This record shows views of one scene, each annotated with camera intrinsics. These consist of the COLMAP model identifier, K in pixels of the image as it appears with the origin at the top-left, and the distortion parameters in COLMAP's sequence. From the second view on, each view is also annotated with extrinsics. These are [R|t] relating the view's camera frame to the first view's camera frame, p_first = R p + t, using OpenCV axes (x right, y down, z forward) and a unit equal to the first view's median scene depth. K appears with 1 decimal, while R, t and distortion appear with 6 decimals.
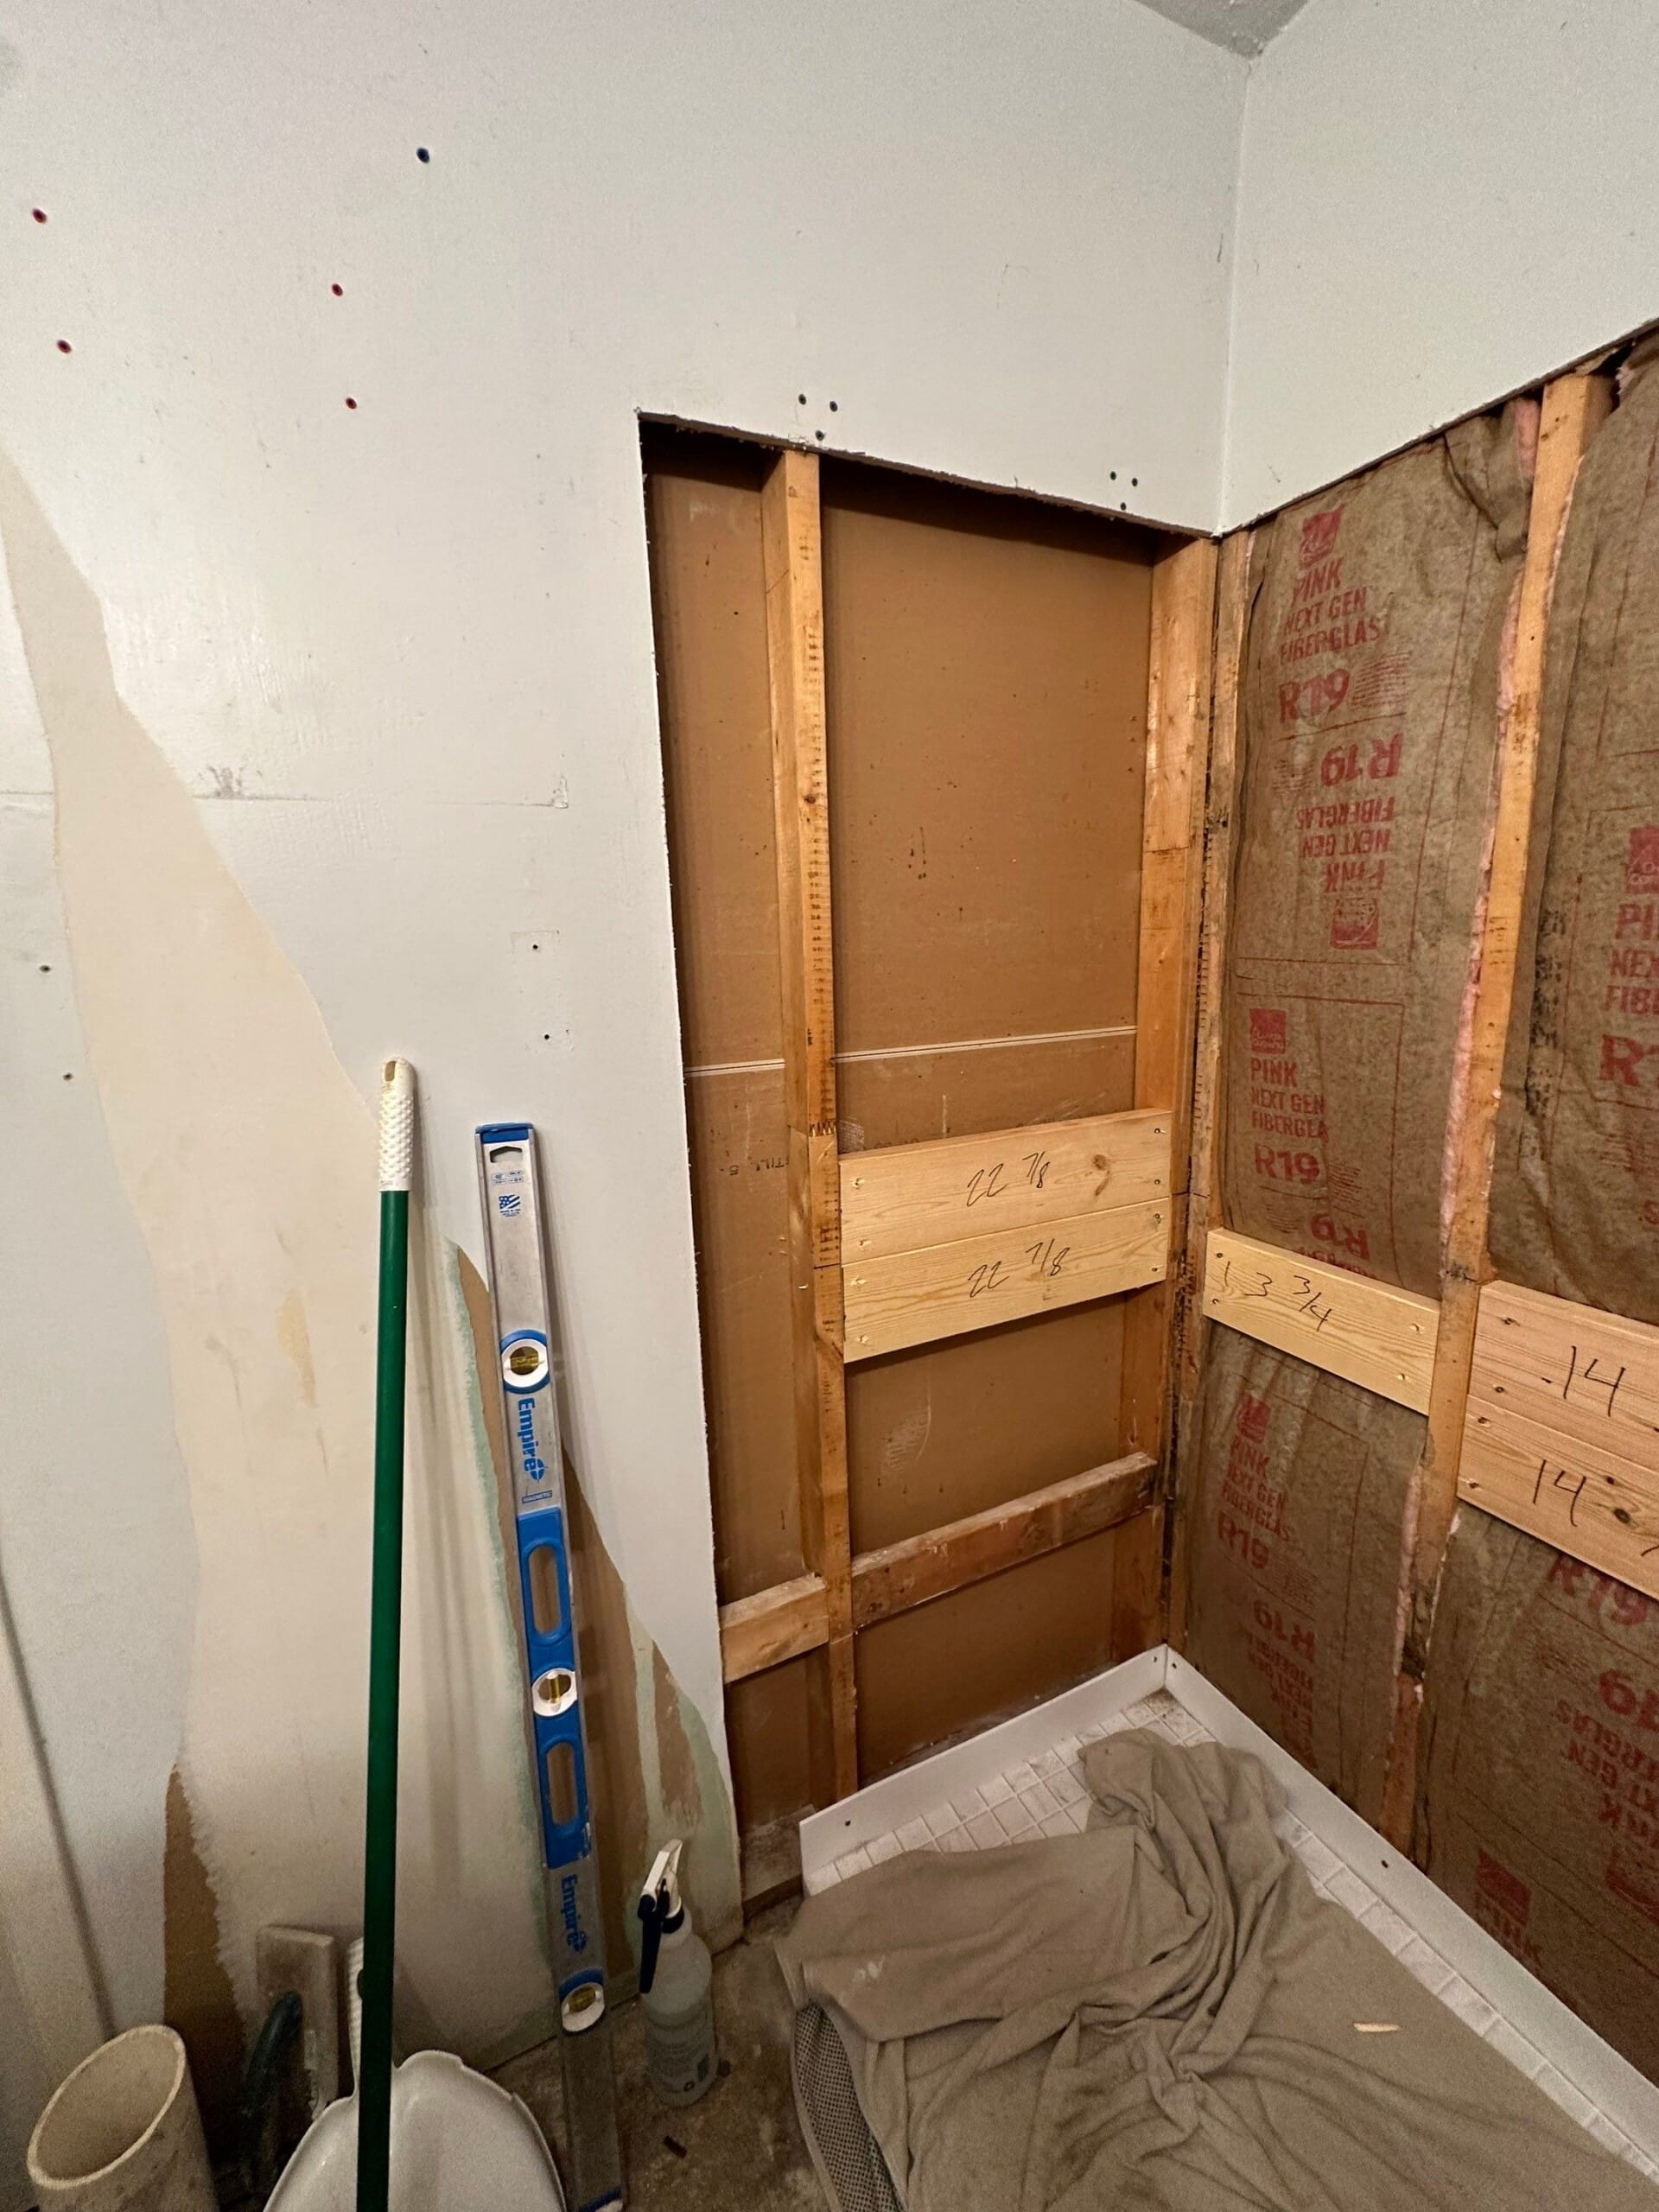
lens RADIAL K [[882.4, 0, 829.9], [0, 882.4, 1107.8], [0, 0, 1]] dist [-0.001363, -0.000265]
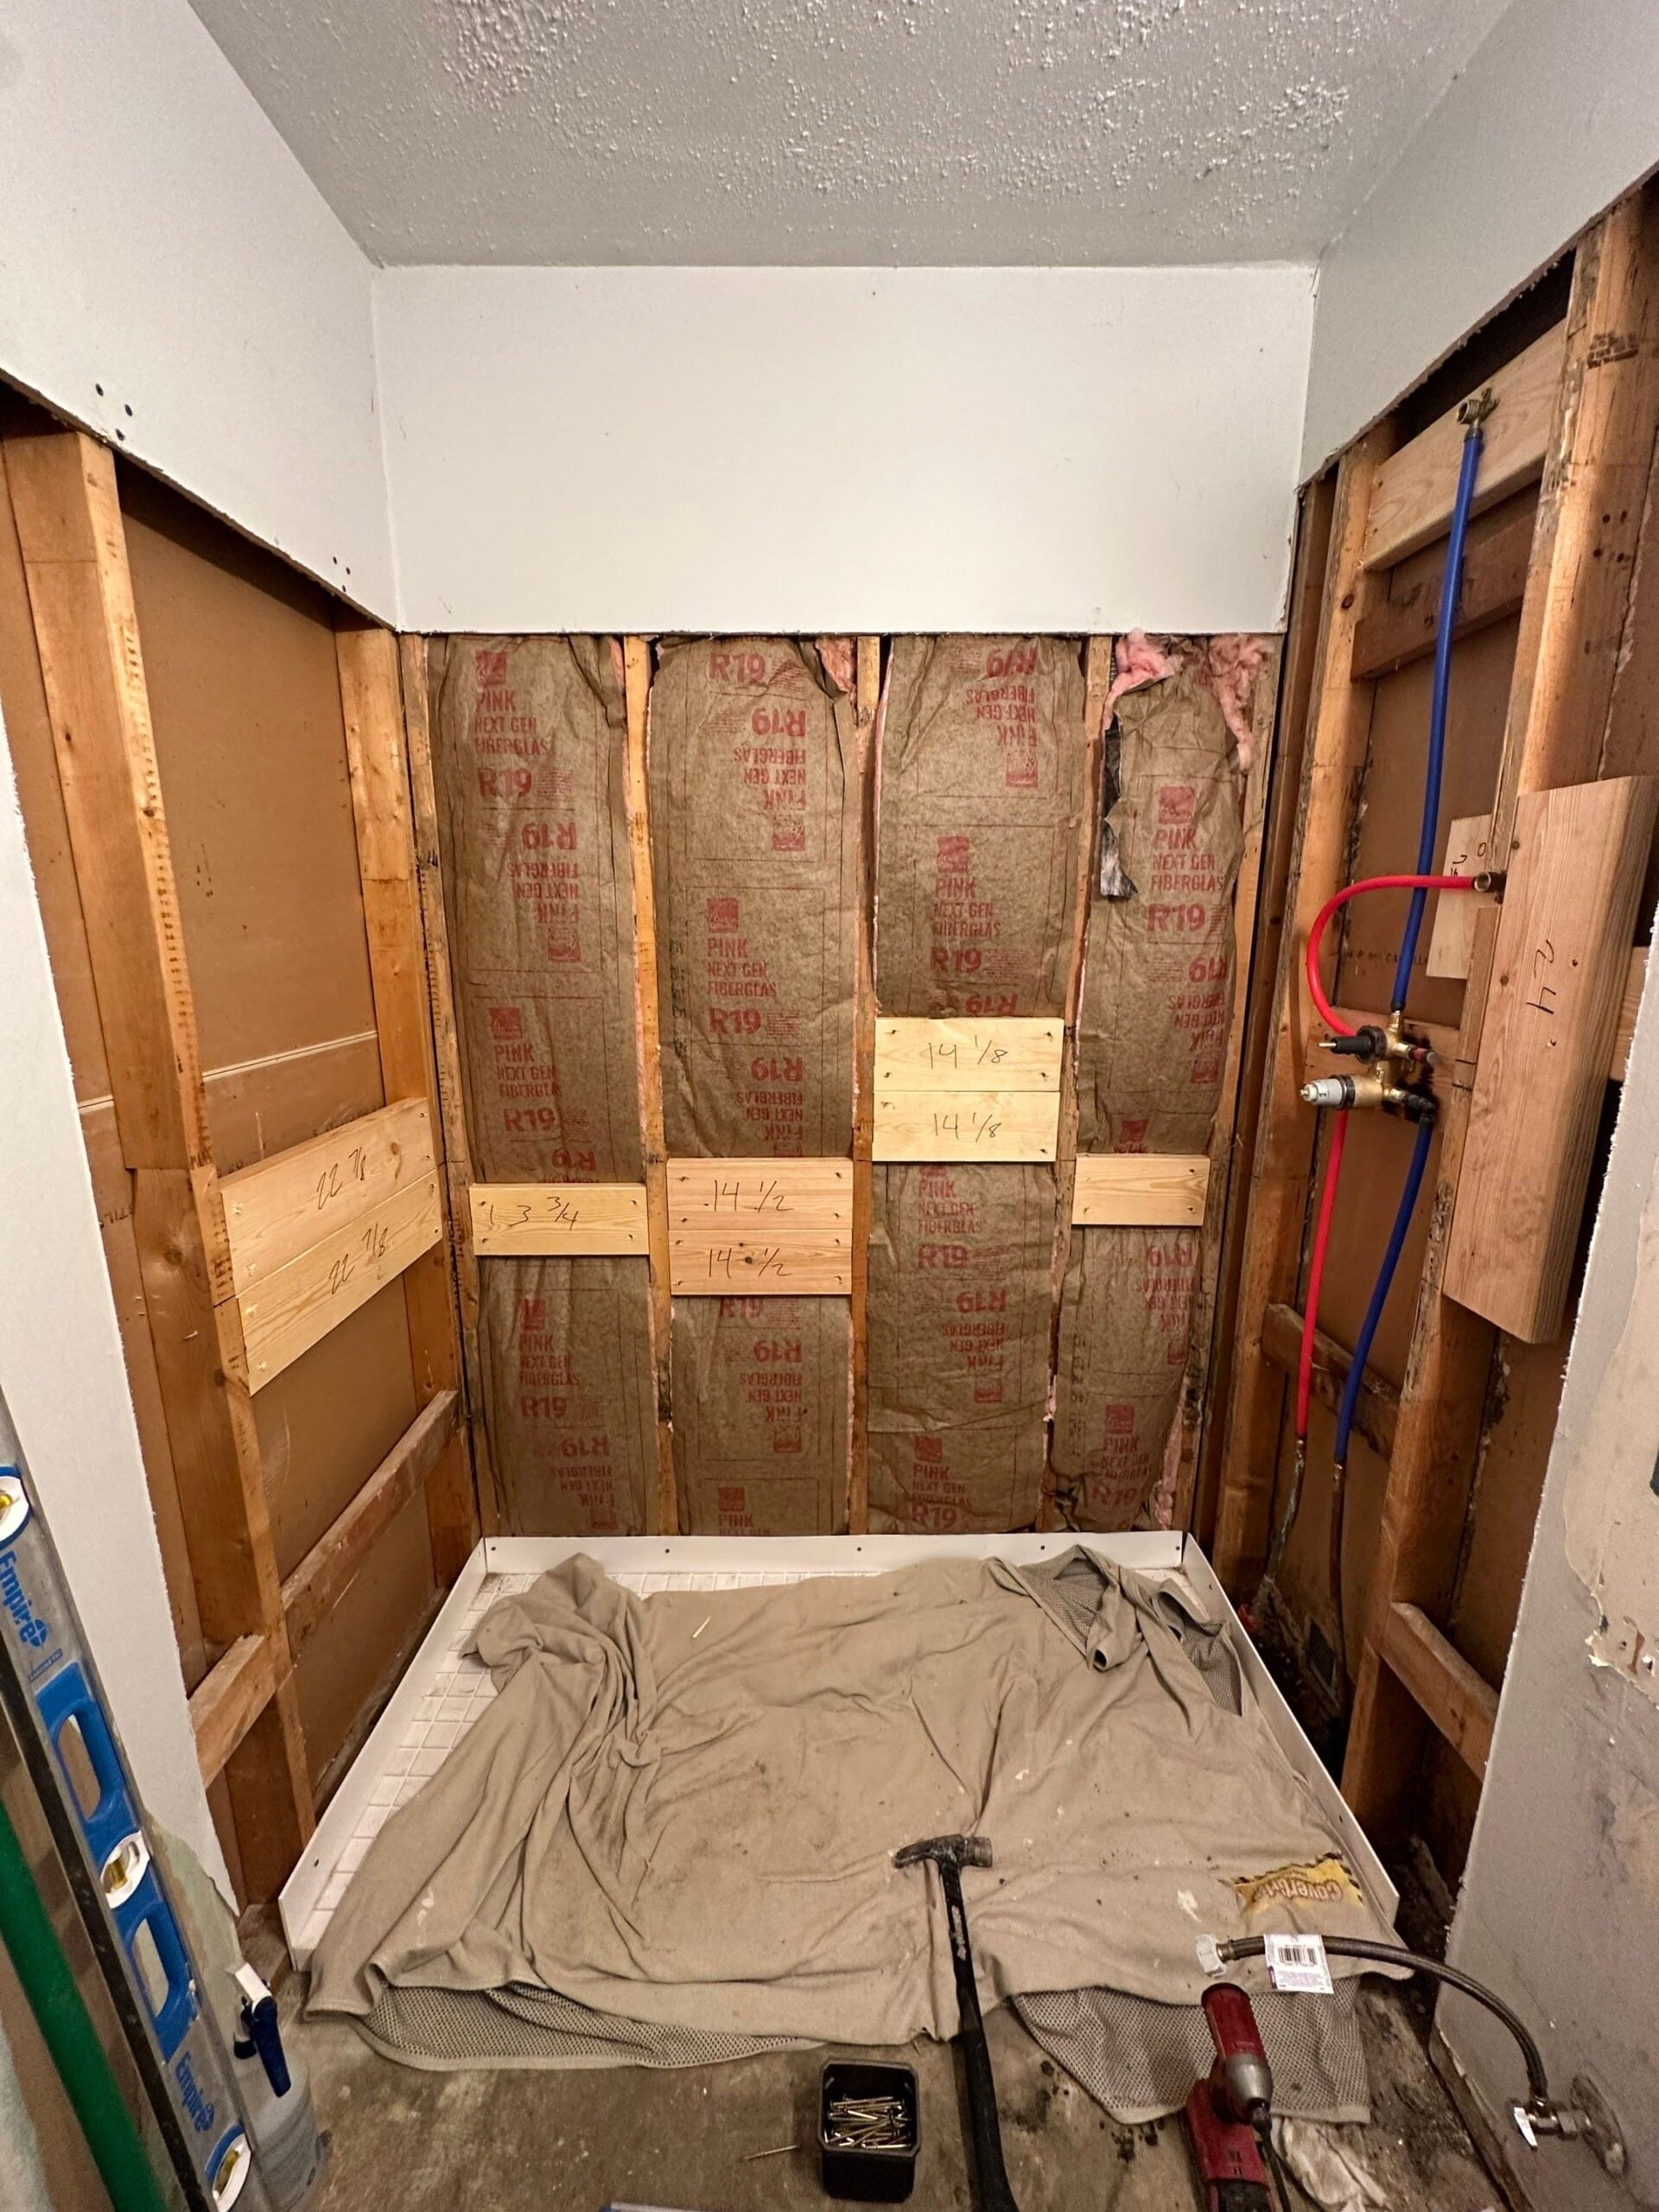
lens RADIAL K [[882.4, 0, 831.6], [0, 882.4, 1111.2], [0, 0, 1]] dist [-0.001363, -0.000265]
pose [[0.428024, -0.163730, 0.888813, -0.567396], [0.163721, 0.981229, 0.101911, -0.012757], [-0.888814, 0.101897, 0.446795, -0.032525]]
